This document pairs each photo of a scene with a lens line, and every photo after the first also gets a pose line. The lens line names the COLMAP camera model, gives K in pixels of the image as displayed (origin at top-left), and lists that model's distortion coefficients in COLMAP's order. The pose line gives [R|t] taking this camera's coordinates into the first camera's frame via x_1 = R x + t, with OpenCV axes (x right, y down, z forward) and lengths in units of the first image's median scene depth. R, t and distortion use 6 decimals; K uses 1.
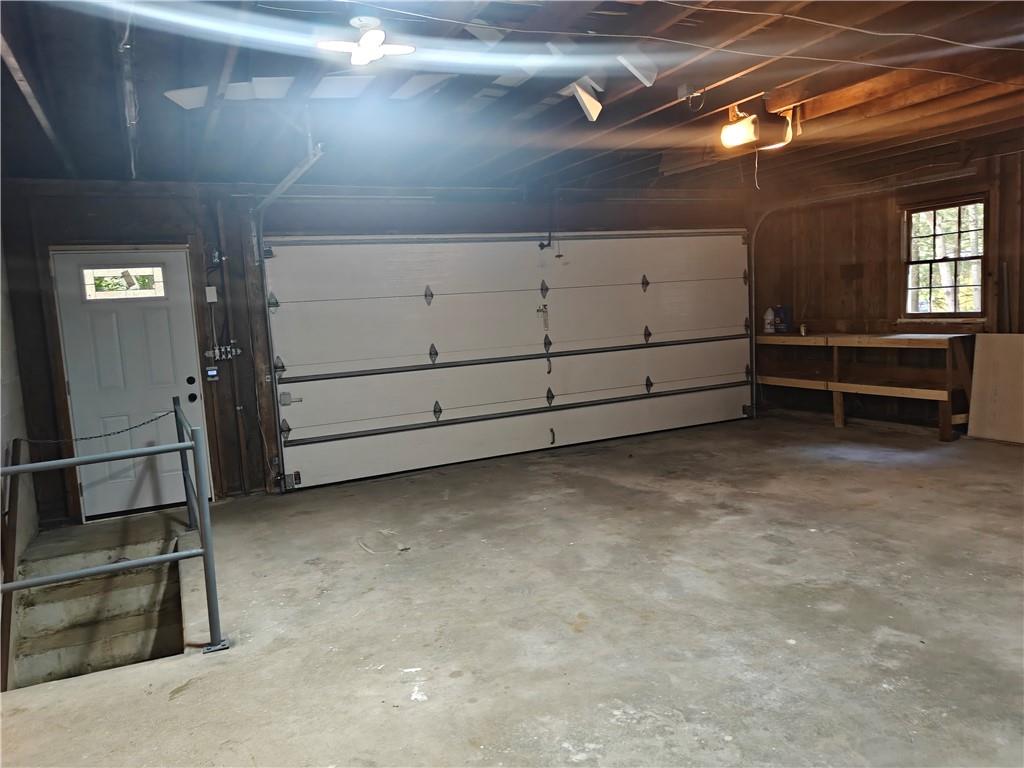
lens RADIAL K [[747.9, 0, 529.7], [0, 747.9, 382.0], [0, 0, 1]] dist [0.008018, -0.002814]
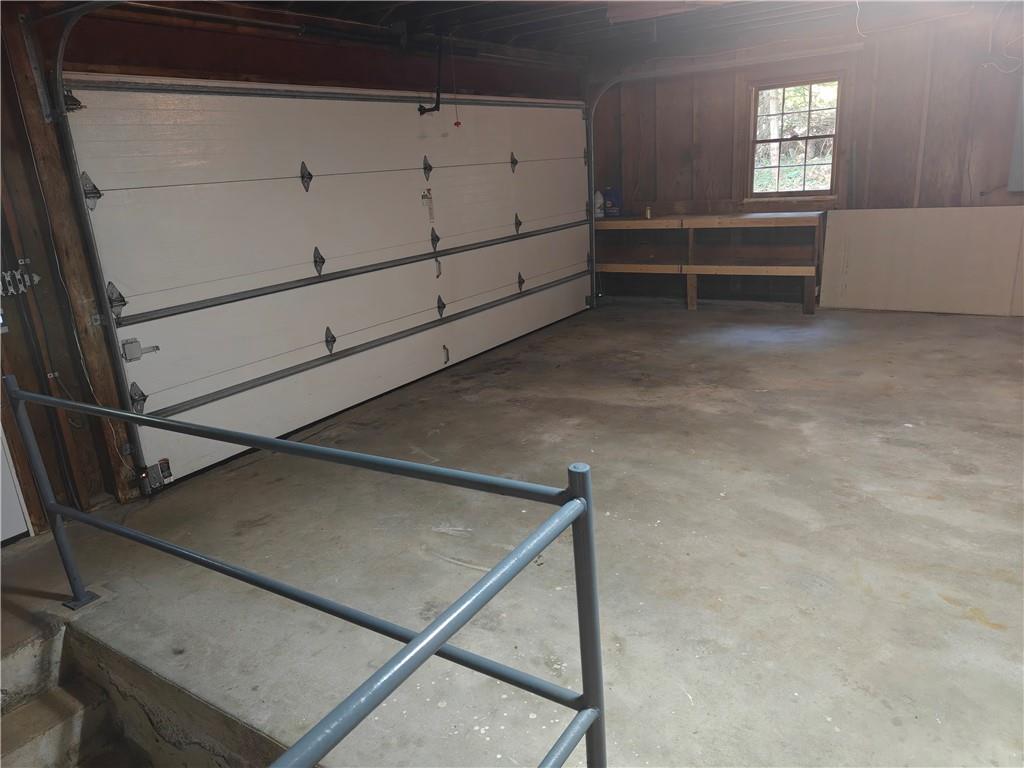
lens RADIAL K [[716.3, 0, 512.0], [0, 716.3, 384.0], [0, 0, 1]] dist [0.002416, -0.002084]
pose [[0.871387, -0.142911, 0.469321, -0.364705], [0.068720, 0.982756, 0.171663, -0.032760], [-0.485760, -0.117333, 0.866181, 0.360678]]
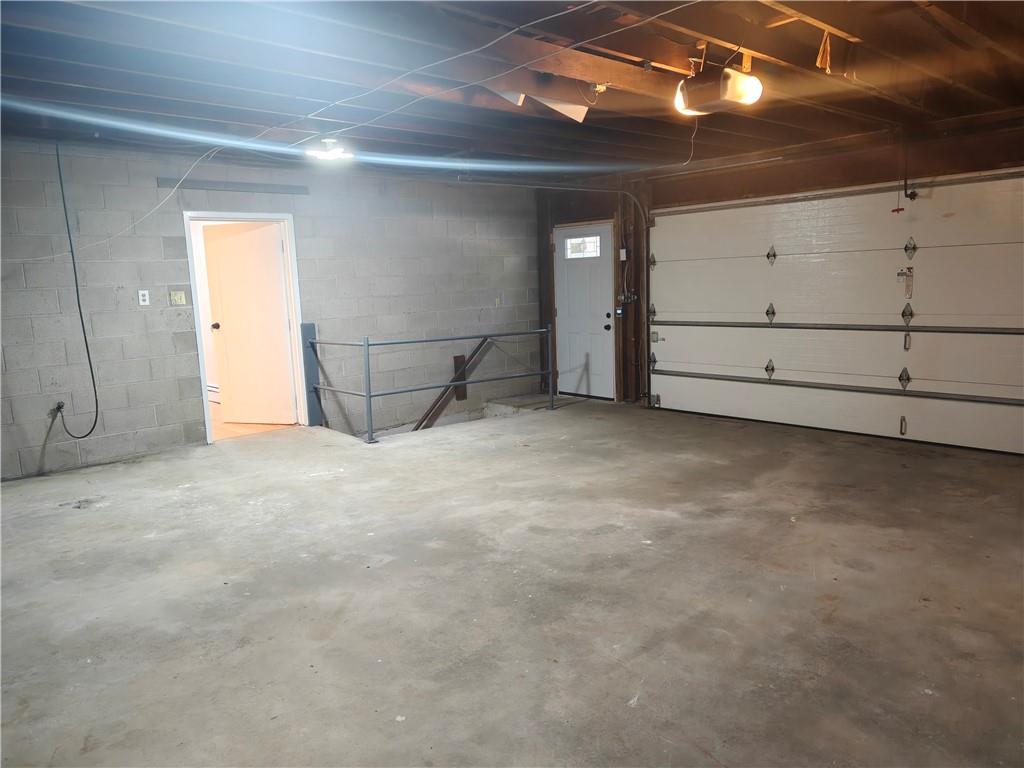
lens RADIAL K [[737.0, 0, 512.0], [0, 737.0, 384.0], [0, 0, 1]] dist [0.034960, -0.003678]
pose [[0.274791, 0.189576, -0.942630, 0.896773], [-0.078280, 0.981527, 0.174579, -0.110133], [0.958312, 0.025817, 0.284555, 0.440846]]
